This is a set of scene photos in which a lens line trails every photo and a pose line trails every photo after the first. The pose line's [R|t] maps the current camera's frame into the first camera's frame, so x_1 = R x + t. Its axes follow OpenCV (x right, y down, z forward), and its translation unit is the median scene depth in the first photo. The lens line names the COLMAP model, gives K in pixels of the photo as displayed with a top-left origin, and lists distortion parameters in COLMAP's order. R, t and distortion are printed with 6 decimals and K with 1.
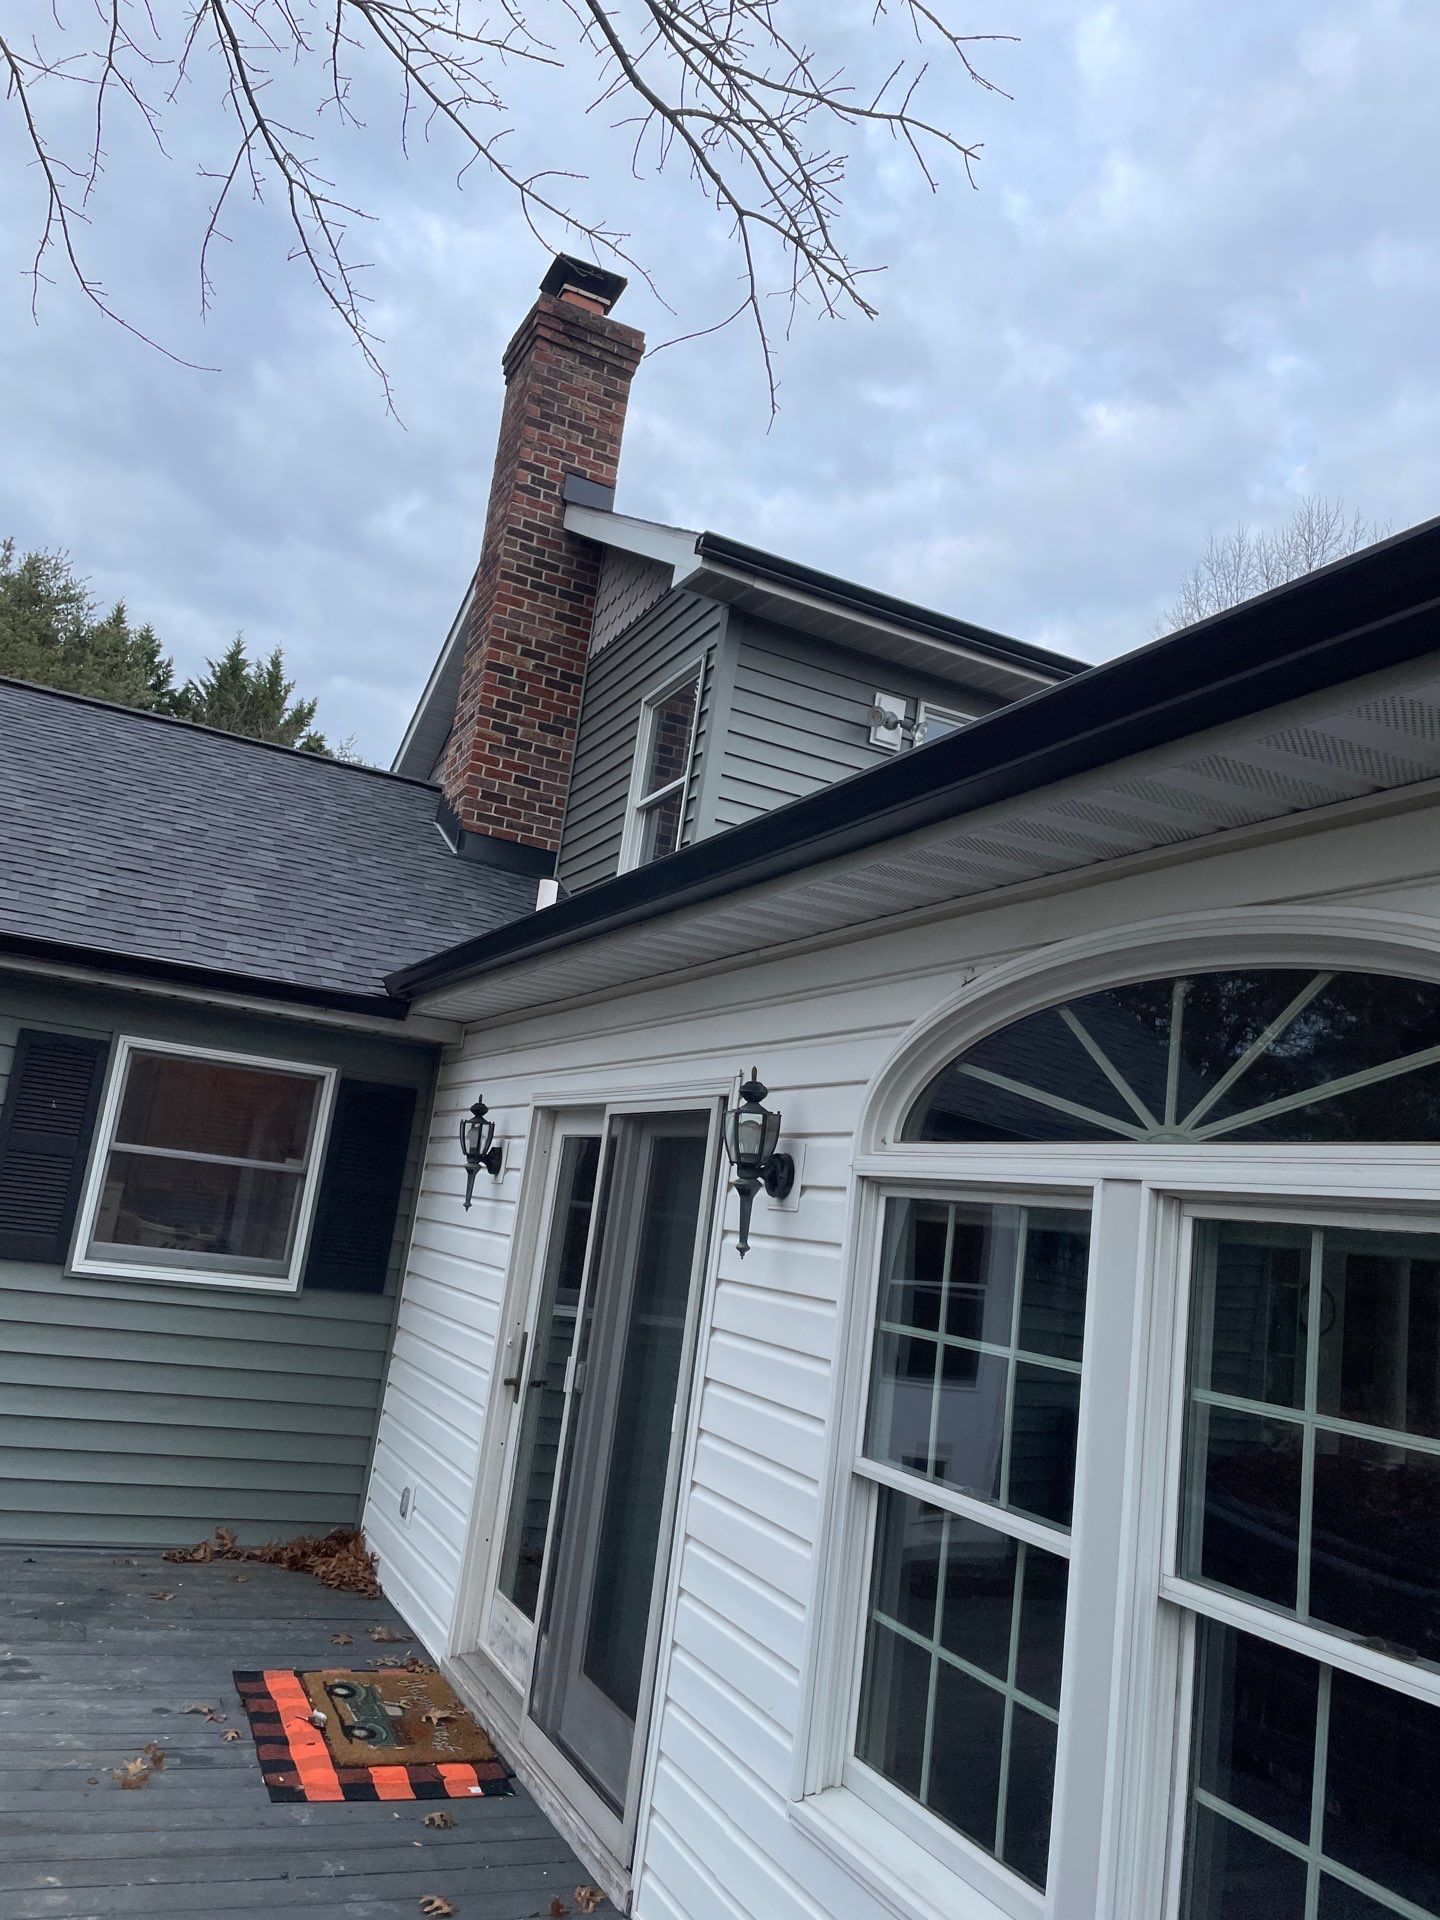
lens RADIAL K [[1448.7, 0, 720.0], [0, 1448.7, 960.0], [0, 0, 1]] dist [0.093279, -0.128647]
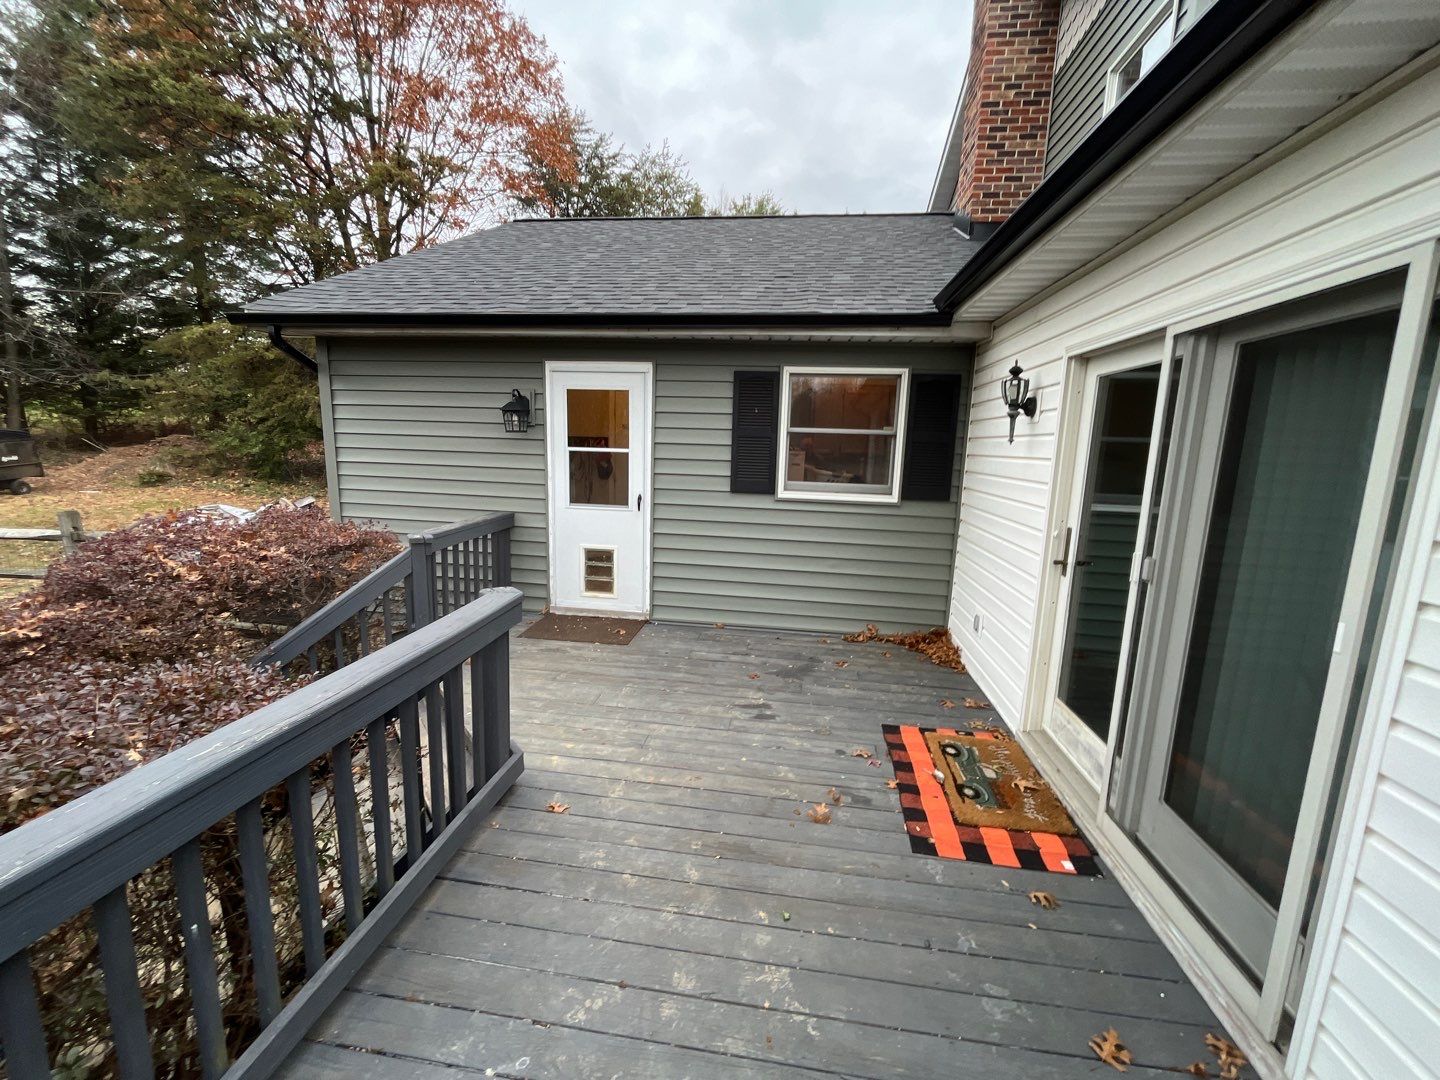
lens RADIAL K [[578.7, 0, 714.9], [0, 578.7, 539.3], [0, 0, 1]] dist [-0.002028, -0.000423]
pose [[0.832052, -0.011513, -0.554578, -0.109965], [0.174475, 0.954471, 0.241956, 0.079298], [0.526543, -0.298080, 0.796178, 0.399900]]
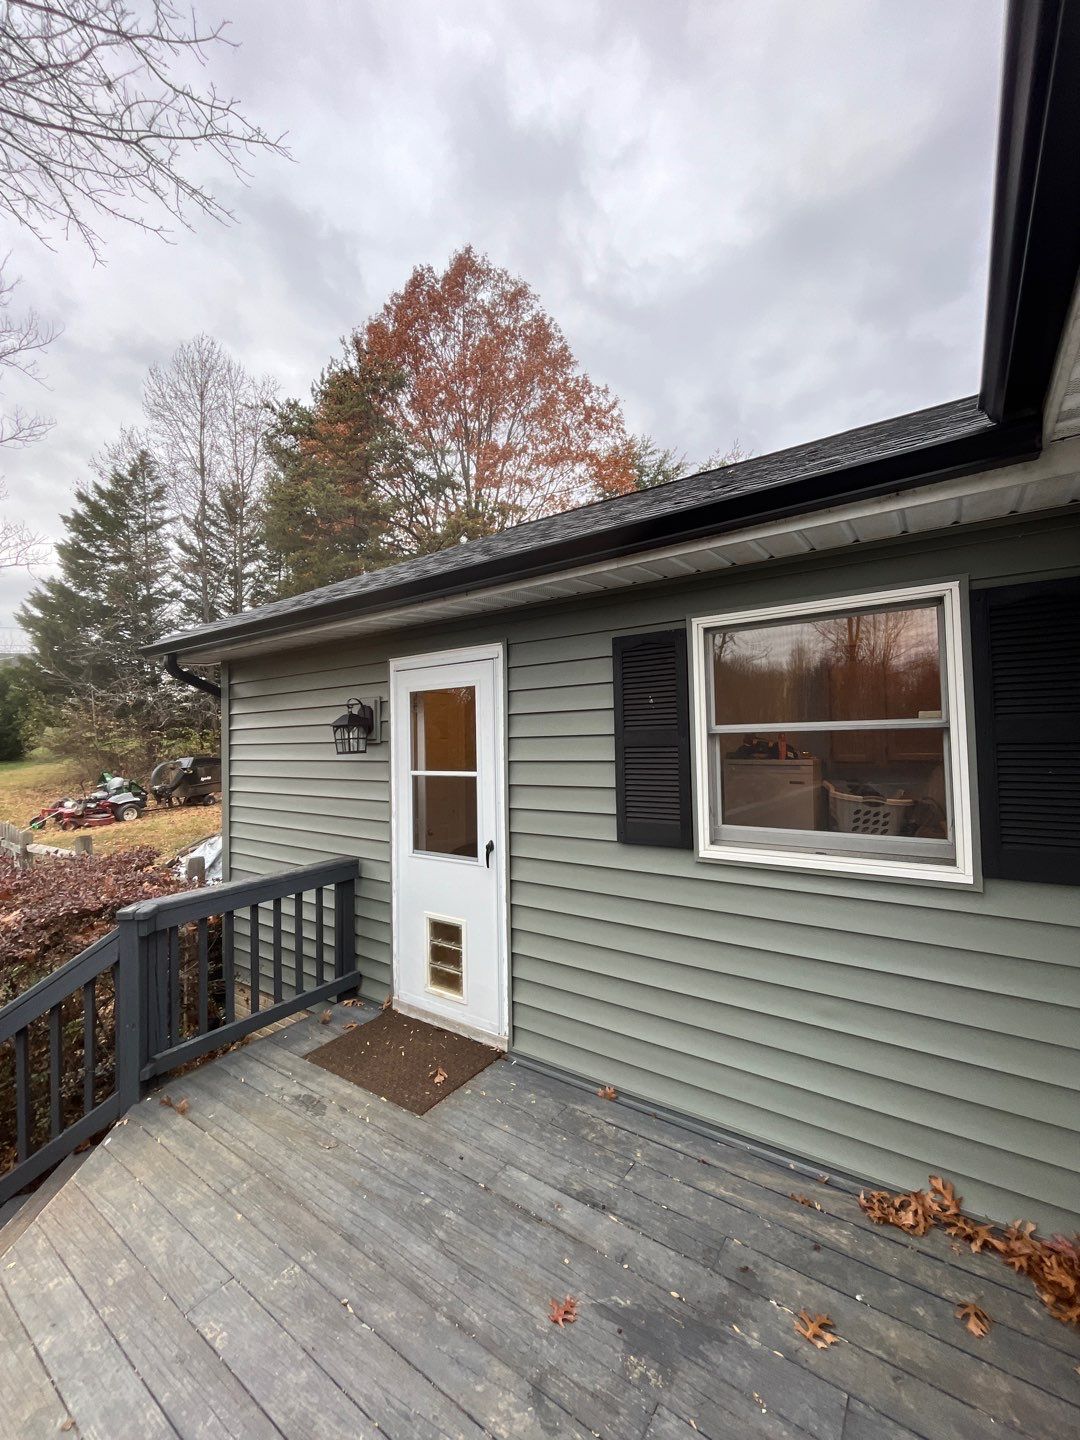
lens RADIAL K [[578.7, 0, 540.0], [0, 578.7, 720.0], [0, 0, 1]] dist [-0.002028, -0.000423]
pose [[0.488988, -0.170344, -0.855496, -0.164393], [0.239523, 0.969269, -0.056091, 0.136755], [0.838761, -0.177483, 0.514762, 0.839712]]
